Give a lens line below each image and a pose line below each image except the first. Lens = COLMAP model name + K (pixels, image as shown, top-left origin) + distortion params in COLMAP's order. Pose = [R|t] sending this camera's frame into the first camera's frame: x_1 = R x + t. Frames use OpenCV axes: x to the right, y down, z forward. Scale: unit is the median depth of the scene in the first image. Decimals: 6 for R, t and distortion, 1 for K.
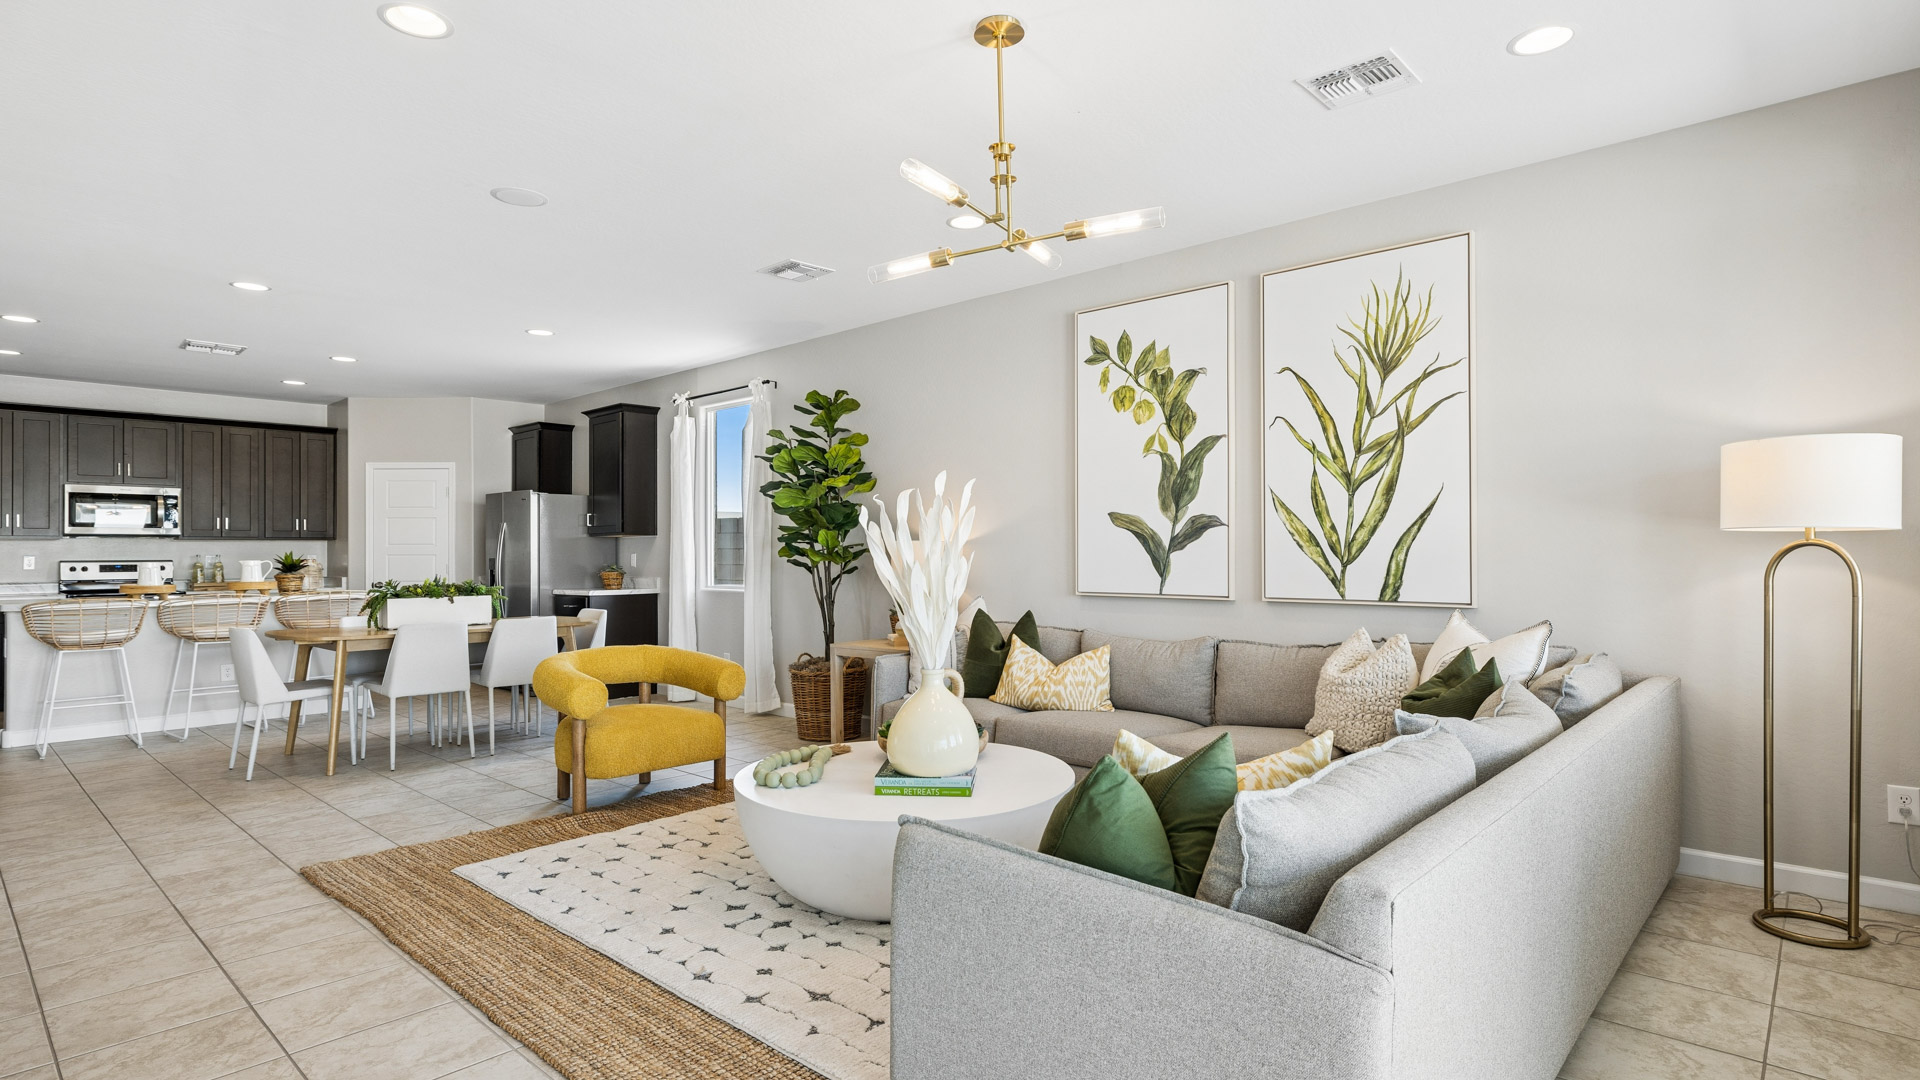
lens RADIAL K [[1005.5, 0, 960.0], [0, 1005.5, 540.0], [0, 0, 1]] dist [-0.020173, -0.000958]
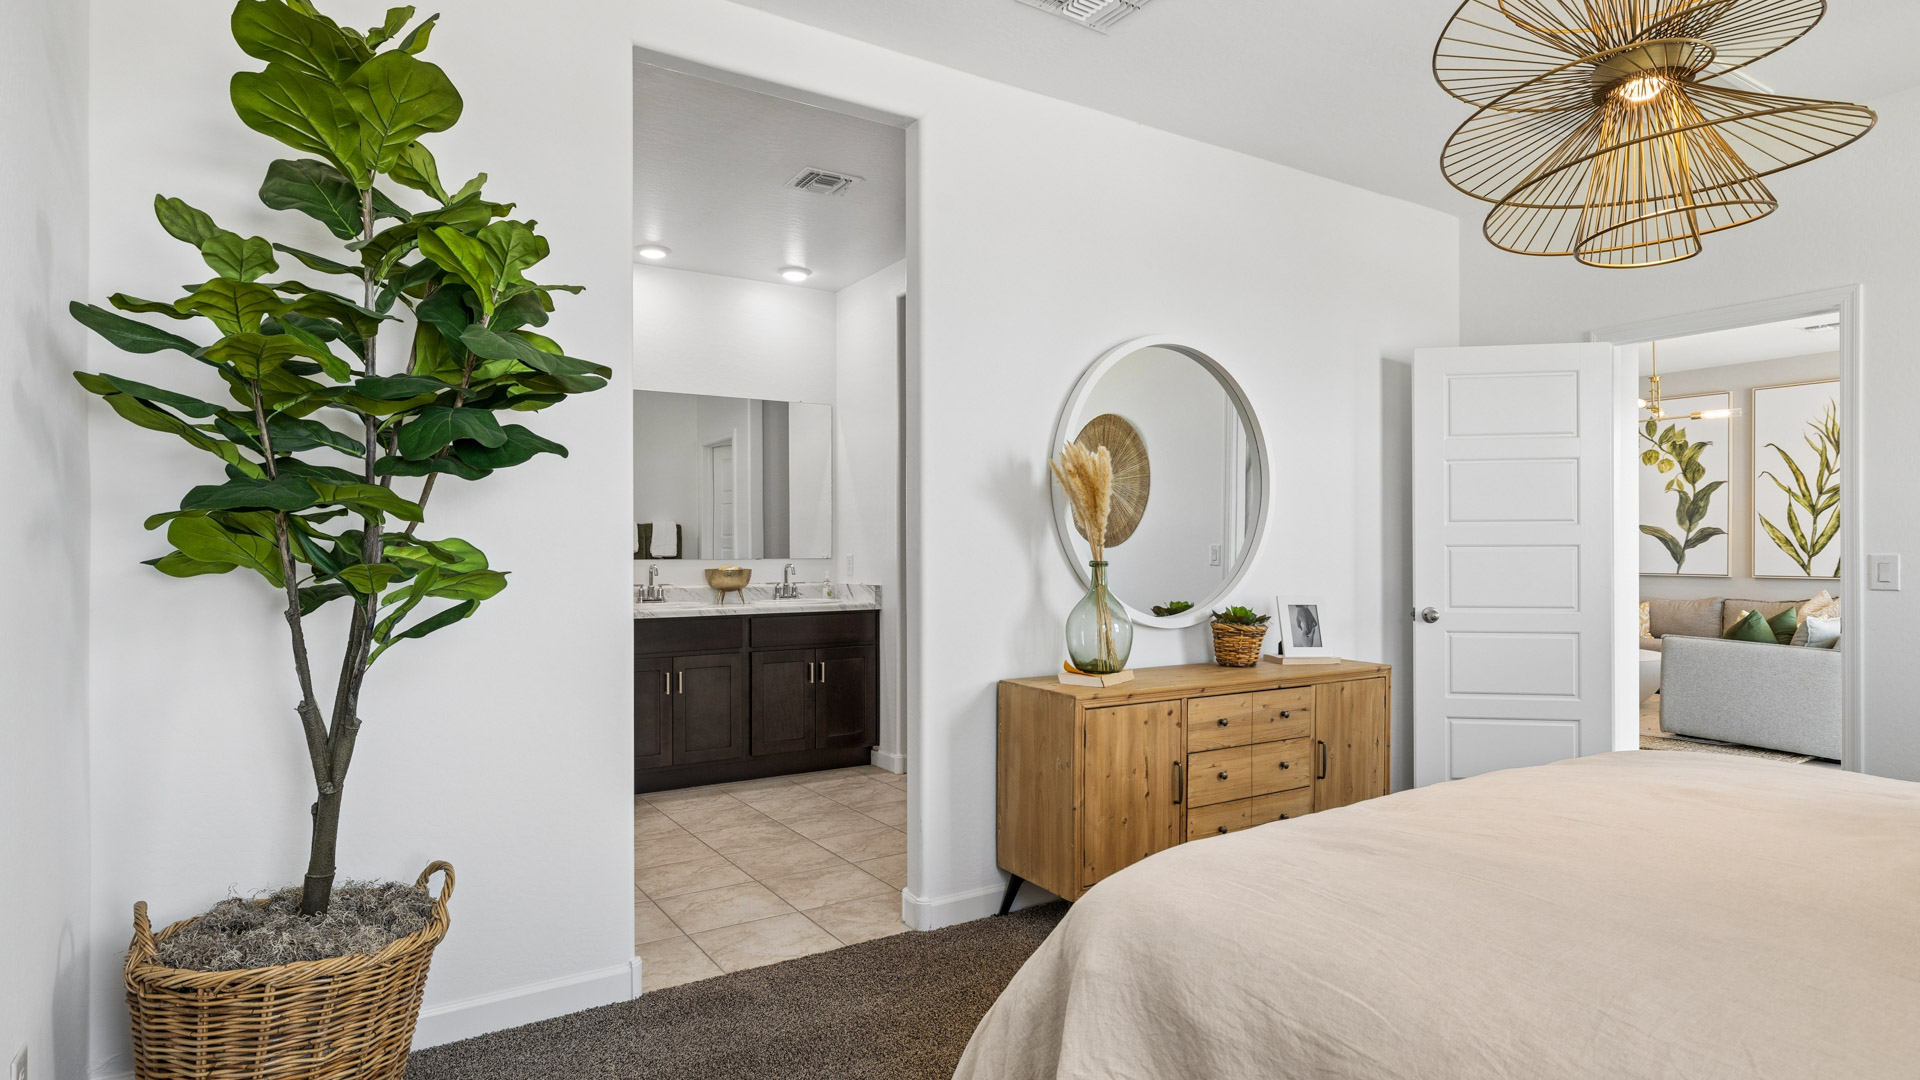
lens RADIAL K [[1005.5, 0, 960.0], [0, 1005.5, 540.0], [0, 0, 1]] dist [-0.020173, -0.000958]
pose [[0.955031, 0.004568, -0.296472, -0.486617], [-0.002920, 0.999978, 0.006000, -0.010174], [0.296493, -0.004865, 0.955023, -1.018727]]
